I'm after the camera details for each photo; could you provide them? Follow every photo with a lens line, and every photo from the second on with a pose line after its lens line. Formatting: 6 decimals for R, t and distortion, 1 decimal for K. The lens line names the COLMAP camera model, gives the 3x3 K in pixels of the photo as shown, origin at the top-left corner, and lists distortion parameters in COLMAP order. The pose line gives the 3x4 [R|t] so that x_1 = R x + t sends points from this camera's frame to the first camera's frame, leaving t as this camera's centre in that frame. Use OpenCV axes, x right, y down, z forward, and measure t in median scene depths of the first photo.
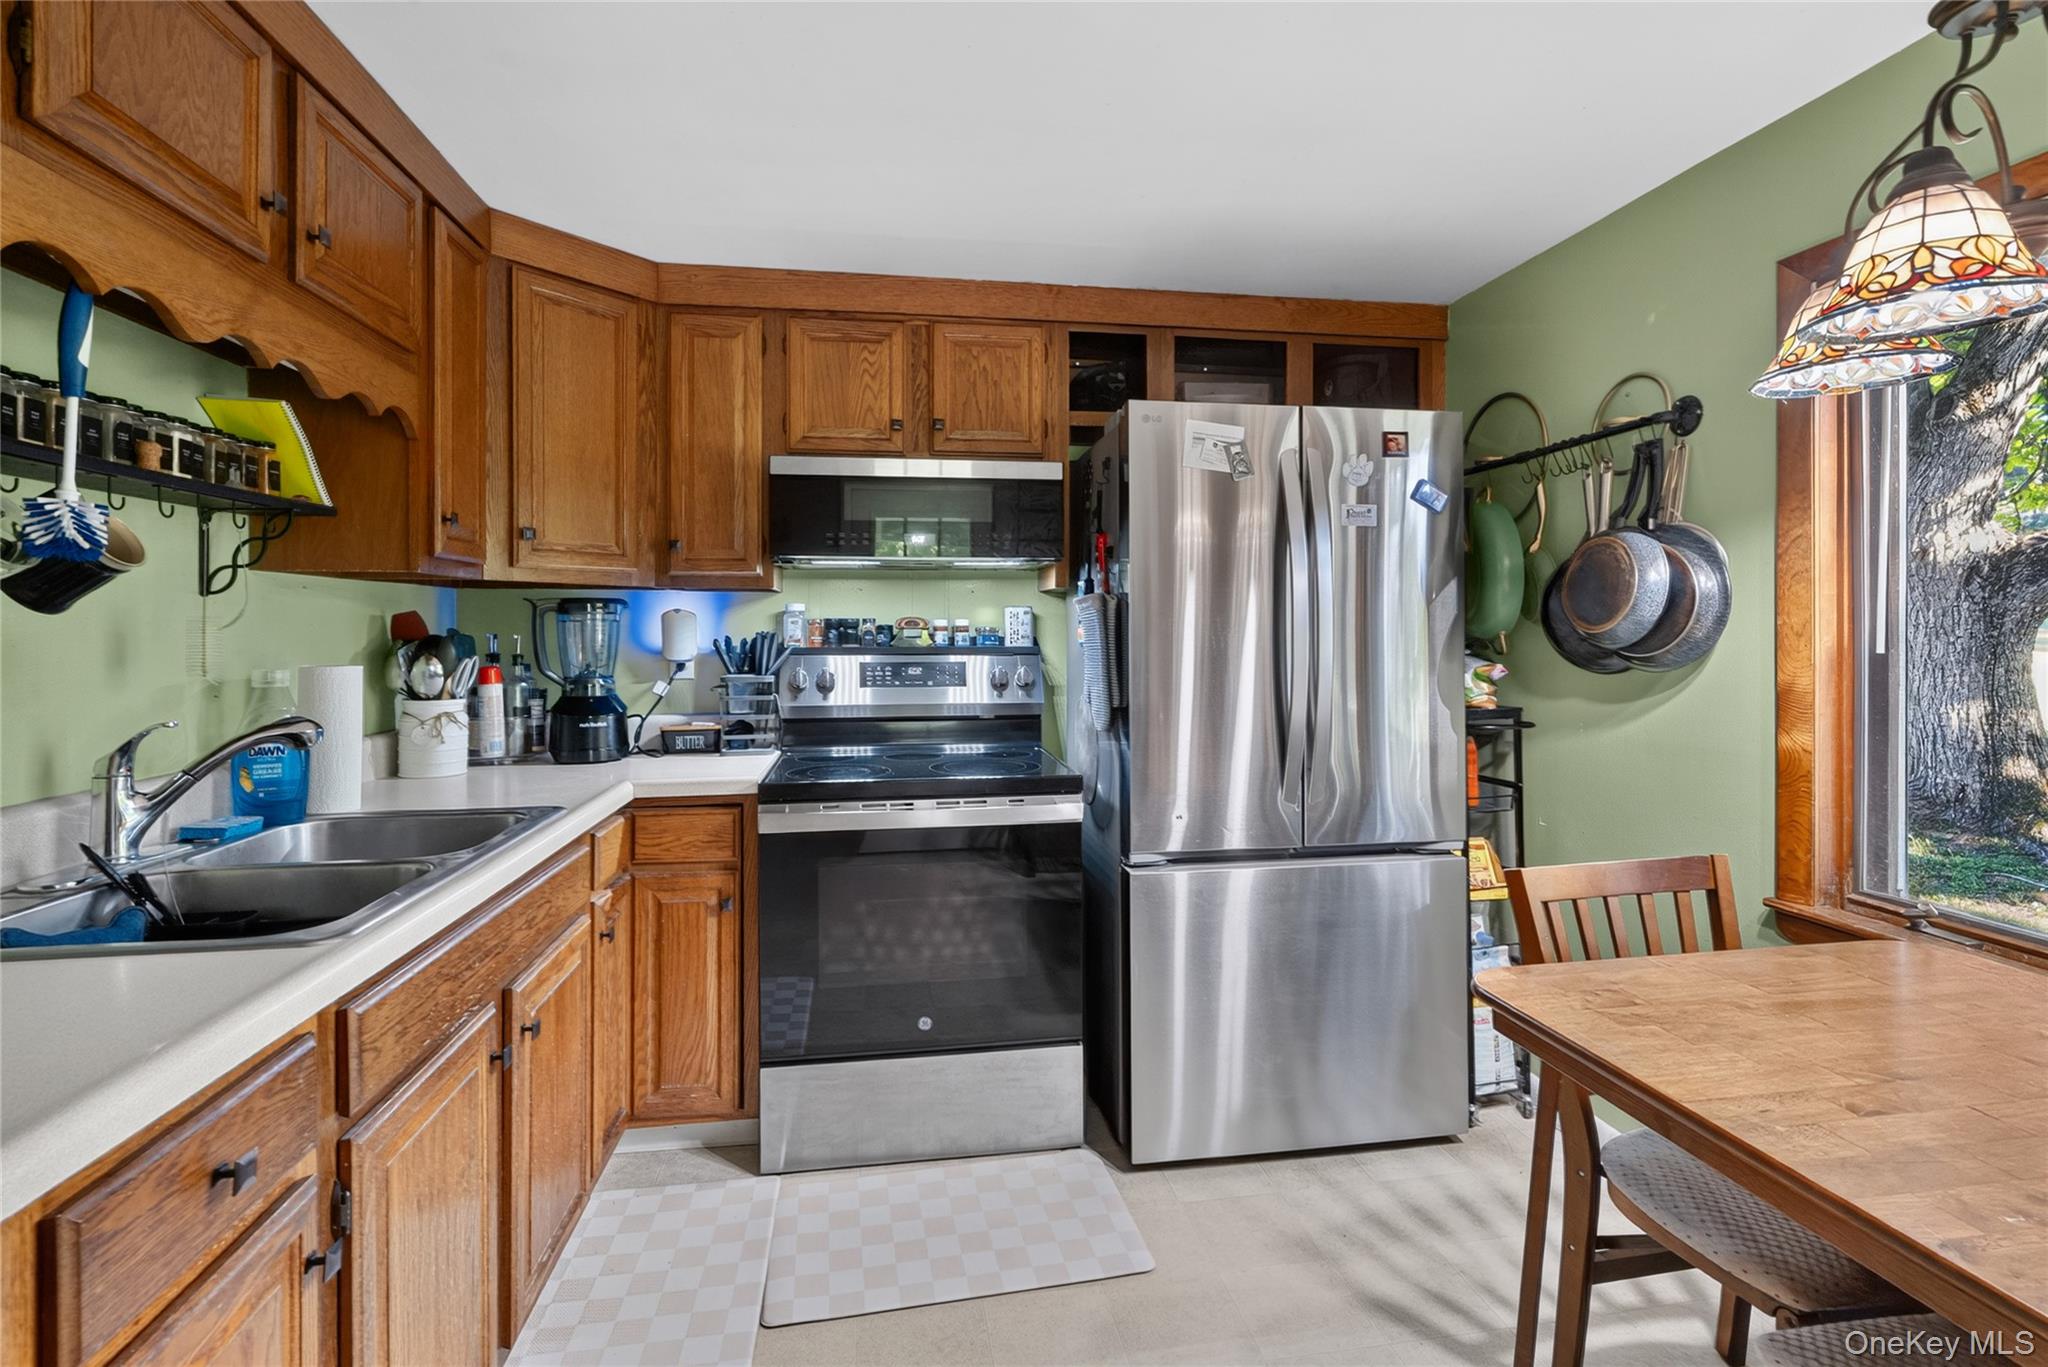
lens RADIAL K [[957.2, 0, 1026.6], [0, 957.2, 631.6], [0, 0, 1]] dist [-0.000400, 0.000875]
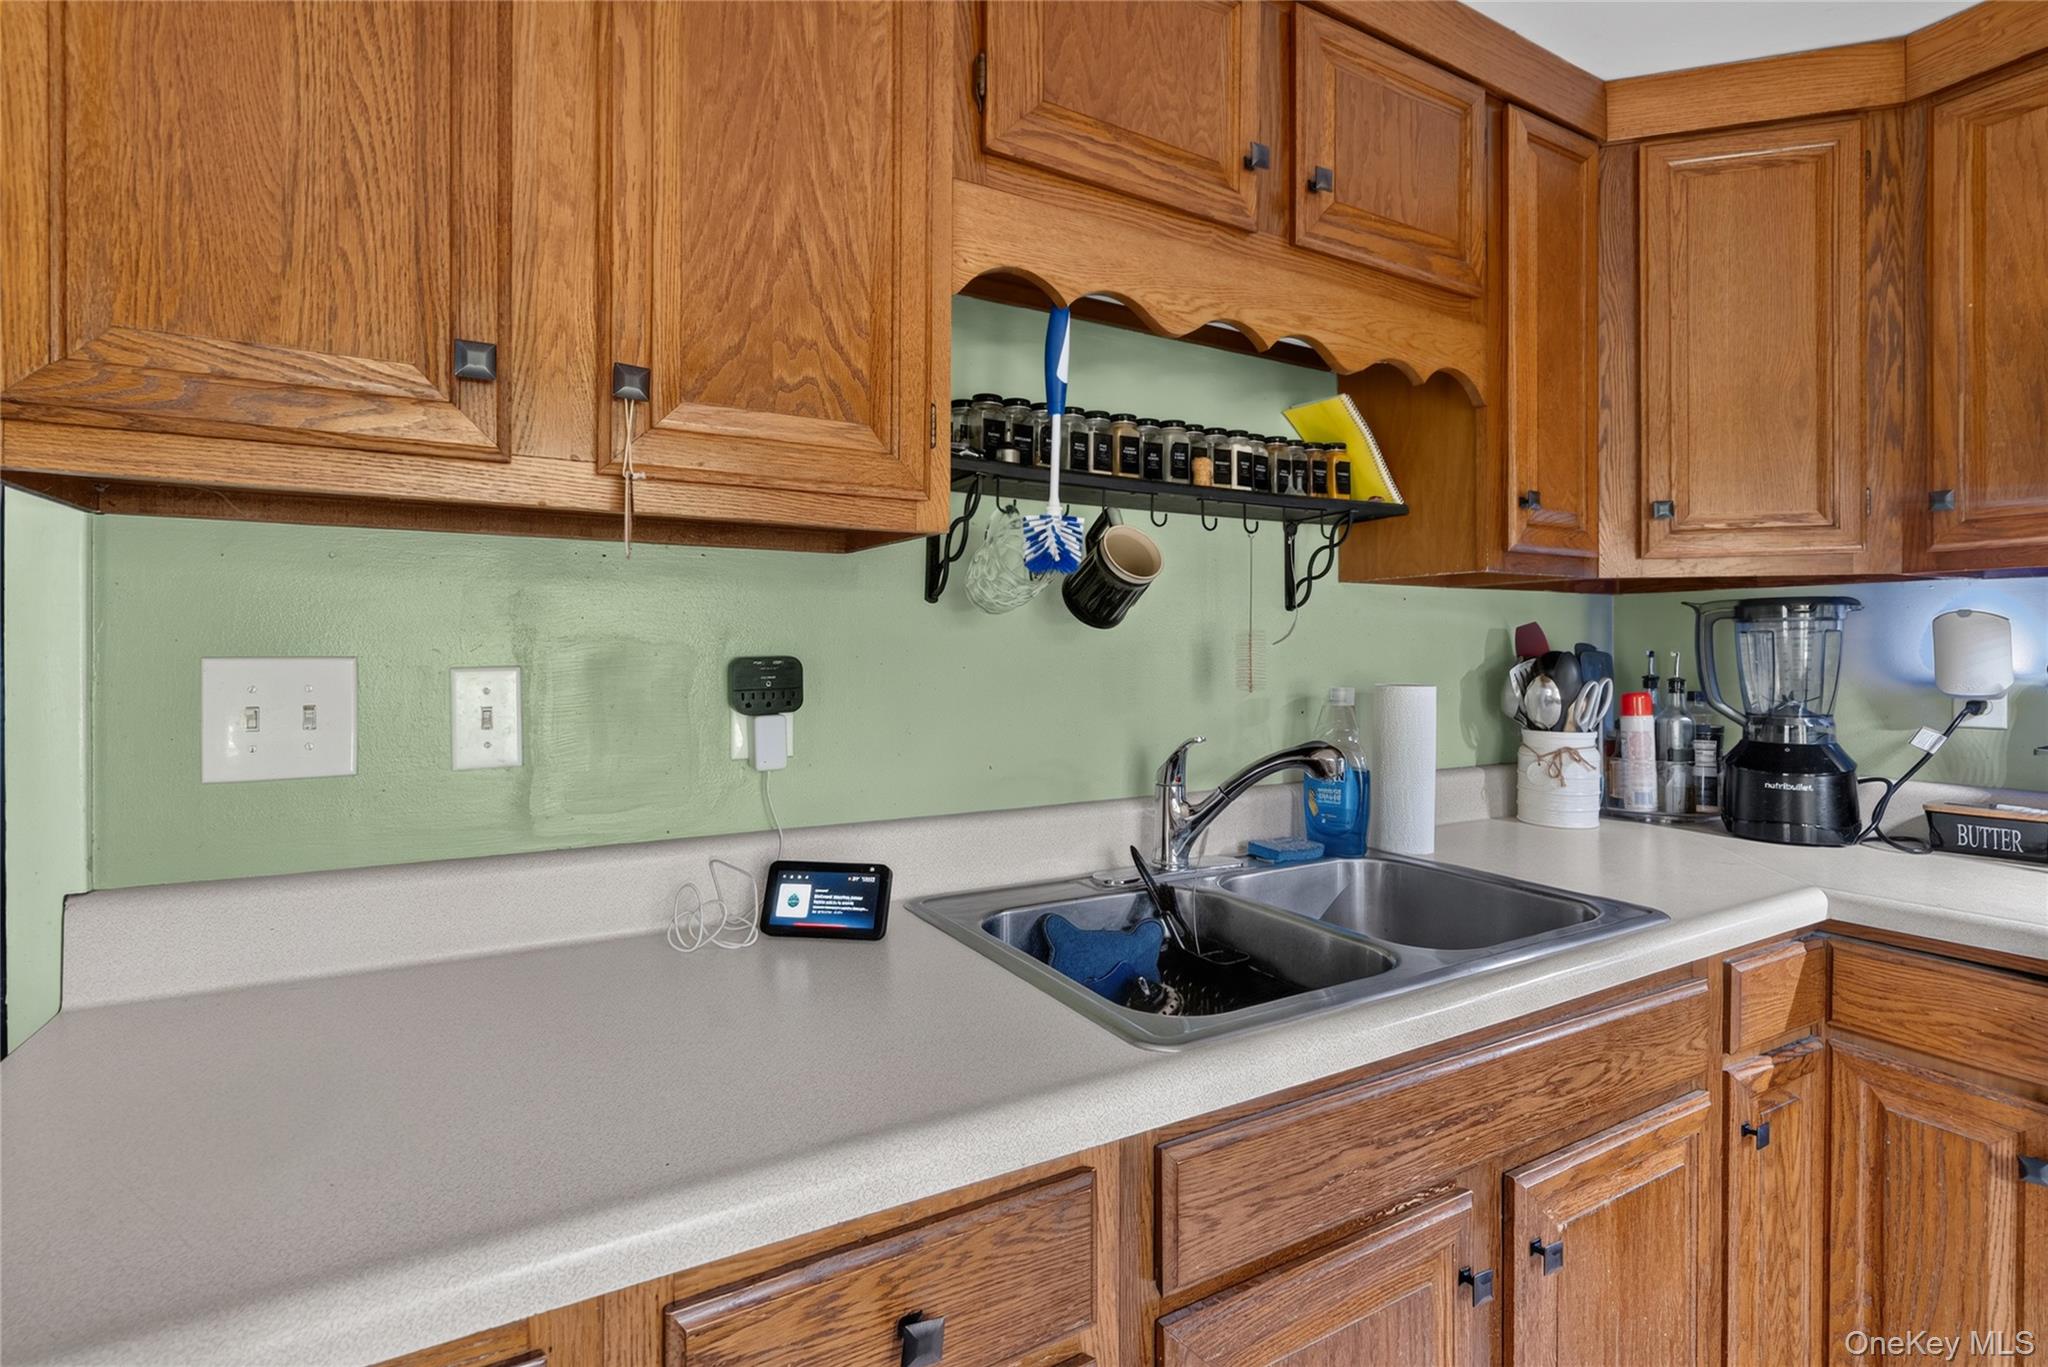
lens RADIAL K [[944.7, 0, 1031.6], [0, 944.7, 649.1], [0, 0, 1]] dist [-0.003567, 0.001168]
pose [[0.356677, 0.000597, -0.934228, -0.032445], [-0.002356, 0.999997, -0.000261, 0.003292], [0.934225, 0.002294, 0.356677, 0.332812]]
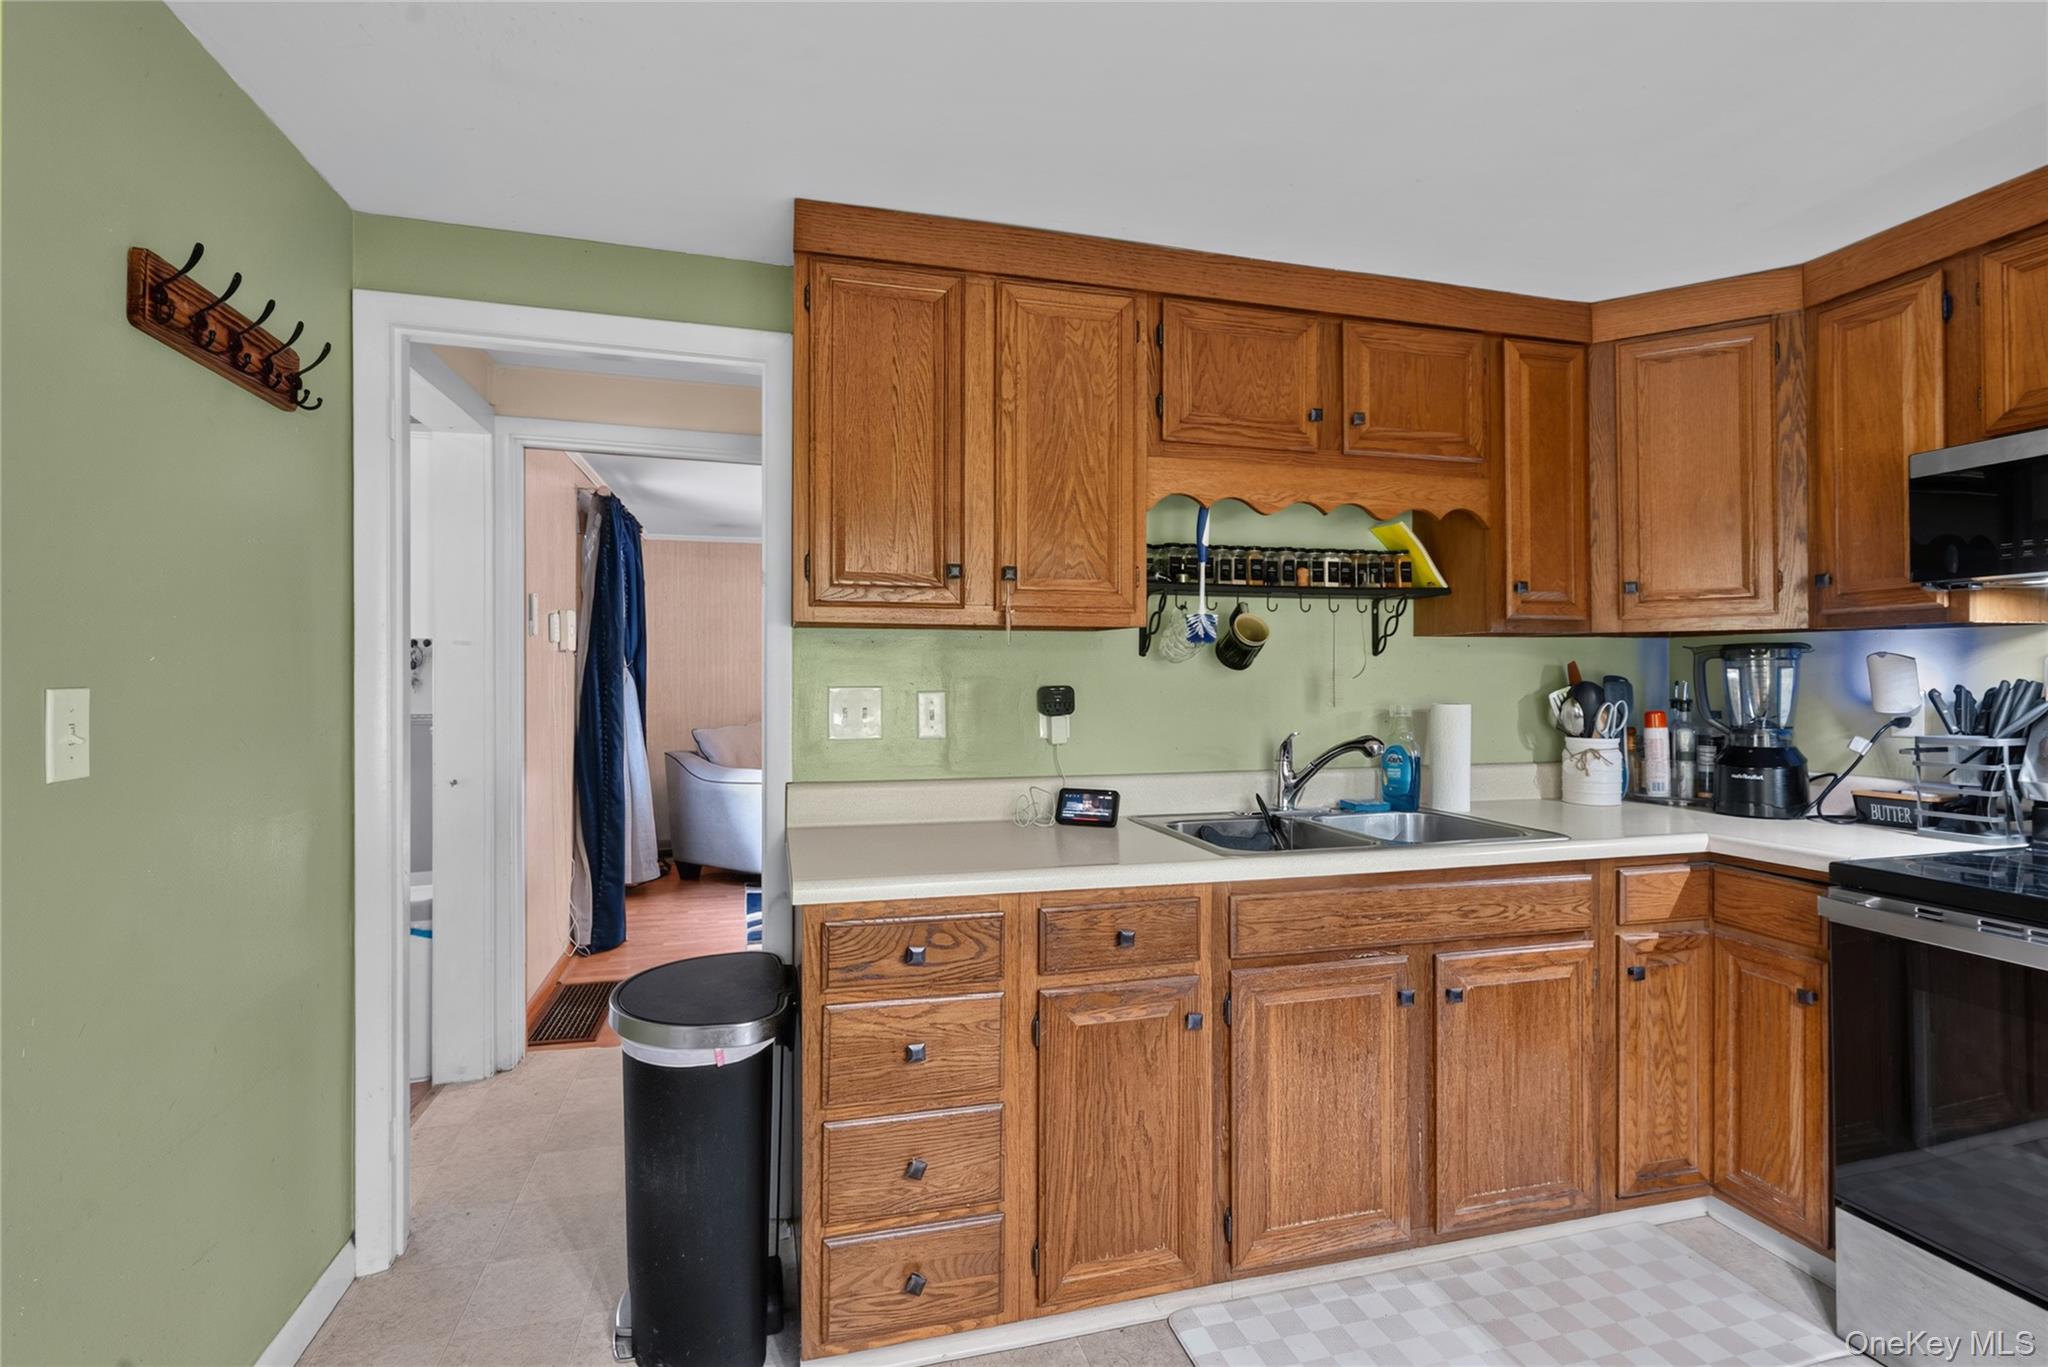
lens RADIAL K [[952.3, 0, 1024.7], [0, 952.3, 672.4], [0, 0, 1]] dist [0.000735, 0.000321]
pose [[0.102820, -0.002910, -0.994696, 0.508796], [0.001048, 0.999995, -0.002817, -0.005516], [0.994699, -0.000753, 0.102822, 0.230862]]
